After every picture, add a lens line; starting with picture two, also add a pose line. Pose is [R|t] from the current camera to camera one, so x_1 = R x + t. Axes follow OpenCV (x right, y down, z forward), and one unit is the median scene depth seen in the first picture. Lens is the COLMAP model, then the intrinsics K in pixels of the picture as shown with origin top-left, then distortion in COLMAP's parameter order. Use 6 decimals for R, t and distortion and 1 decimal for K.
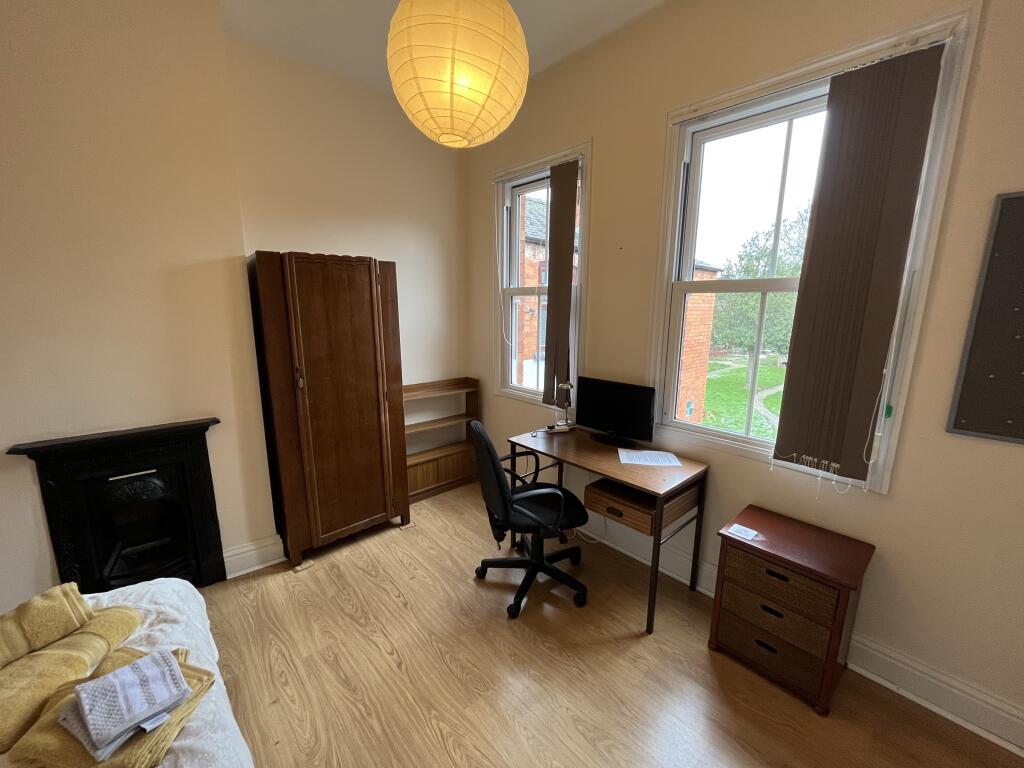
lens RADIAL K [[417.9, 0, 510.1], [0, 417.9, 385.4], [0, 0, 1]] dist [-0.001286, -0.000048]
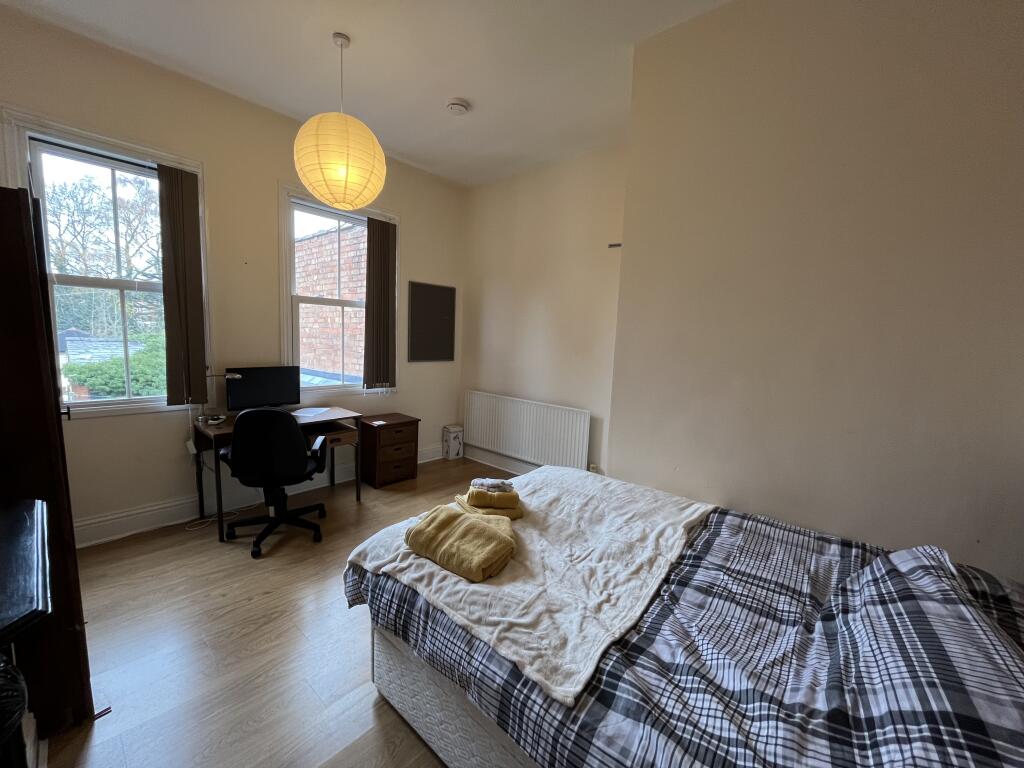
lens RADIAL K [[417.9, 0, 510.1], [0, 417.9, 385.4], [0, 0, 1]] dist [-0.001286, -0.000048]
pose [[-0.091594, -0.148661, 0.984637, -1.278832], [0.138290, 0.977313, 0.160420, -0.064010], [-0.986147, 0.150859, -0.068958, 0.401988]]
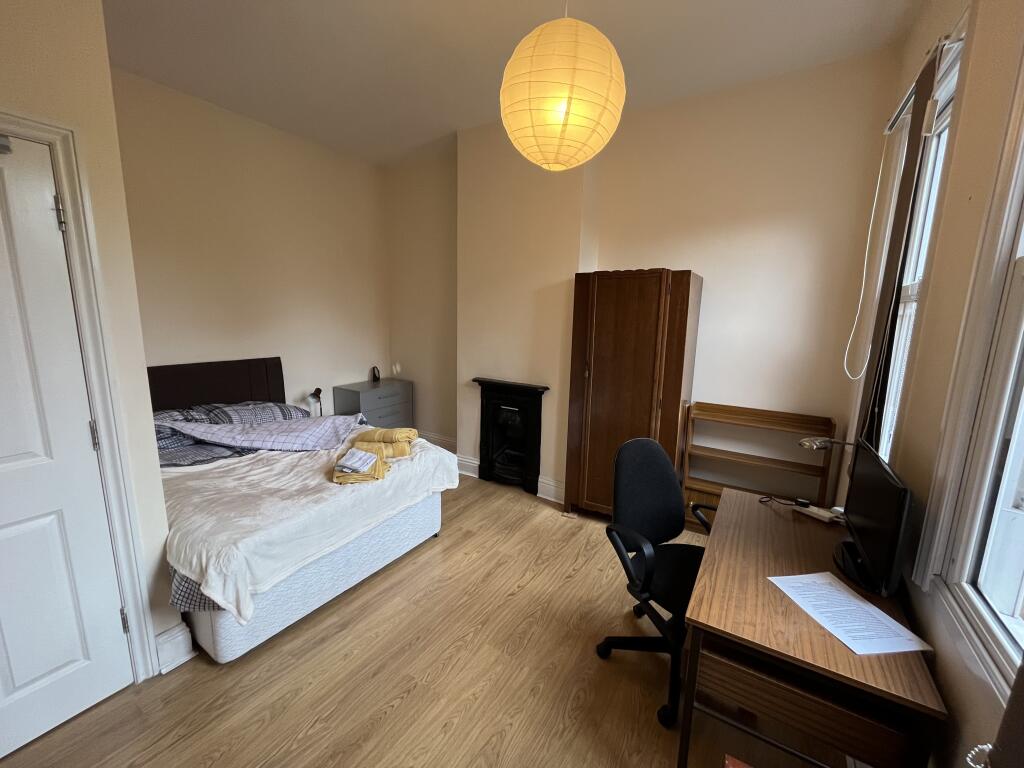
lens RADIAL K [[417.9, 0, 510.1], [0, 417.9, 385.4], [0, 0, 1]] dist [-0.001286, -0.000048]
pose [[0.263868, 0.168162, -0.949787, 0.702927], [-0.201561, 0.972559, 0.116197, -0.078191], [0.943264, 0.160780, 0.290522, 0.449109]]
